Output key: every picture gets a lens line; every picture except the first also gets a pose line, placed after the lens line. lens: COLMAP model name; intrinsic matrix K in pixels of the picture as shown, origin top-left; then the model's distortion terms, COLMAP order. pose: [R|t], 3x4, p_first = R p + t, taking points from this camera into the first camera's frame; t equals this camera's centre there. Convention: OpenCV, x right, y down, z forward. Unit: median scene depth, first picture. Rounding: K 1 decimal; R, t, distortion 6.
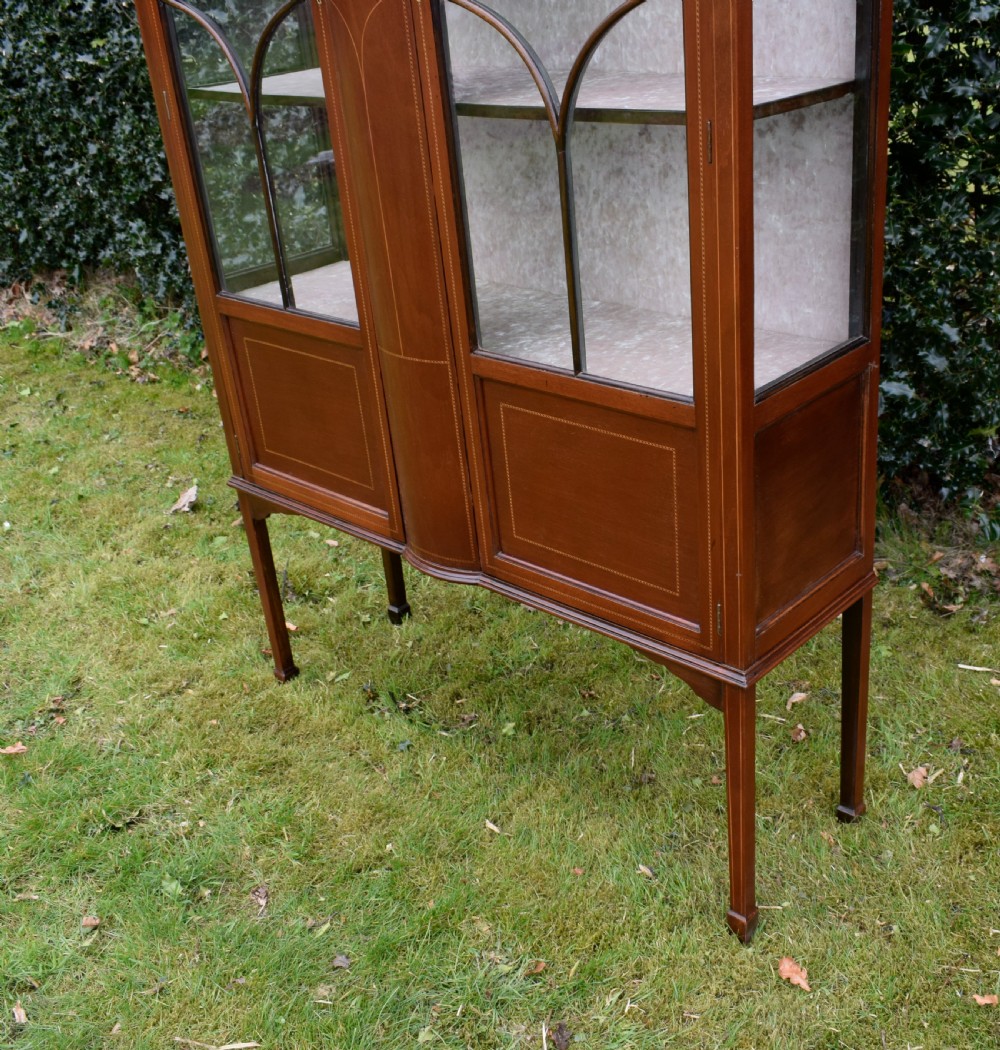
lens RADIAL K [[1233.7, 0, 595.9], [0, 1233.7, 537.0], [0, 0, 1]] dist [-0.020334, 0.009460]
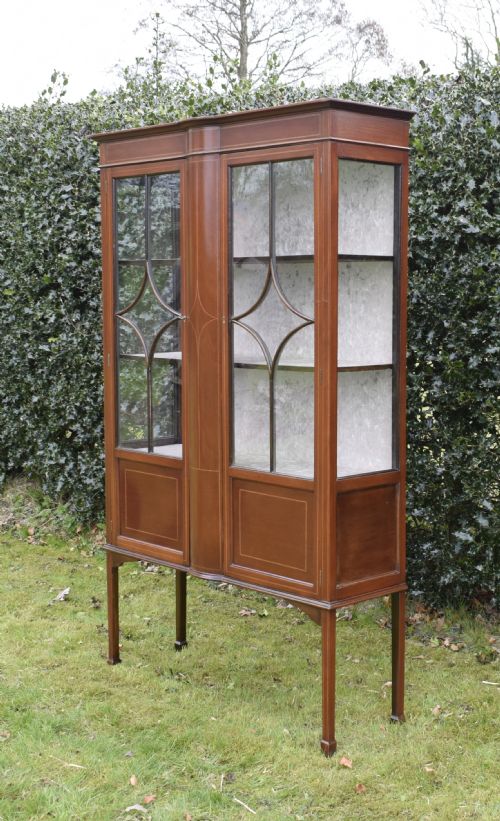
lens RADIAL K [[1191.8, 0, 373.8], [0, 1191.8, 410.4], [0, 0, 1]] dist [-0.019034, -0.013926]
pose [[0.996419, 0.074453, -0.040083, 0.158344], [-0.083847, 0.931283, -0.354517, 0.330778], [0.010934, 0.356608, 0.934190, -0.704067]]
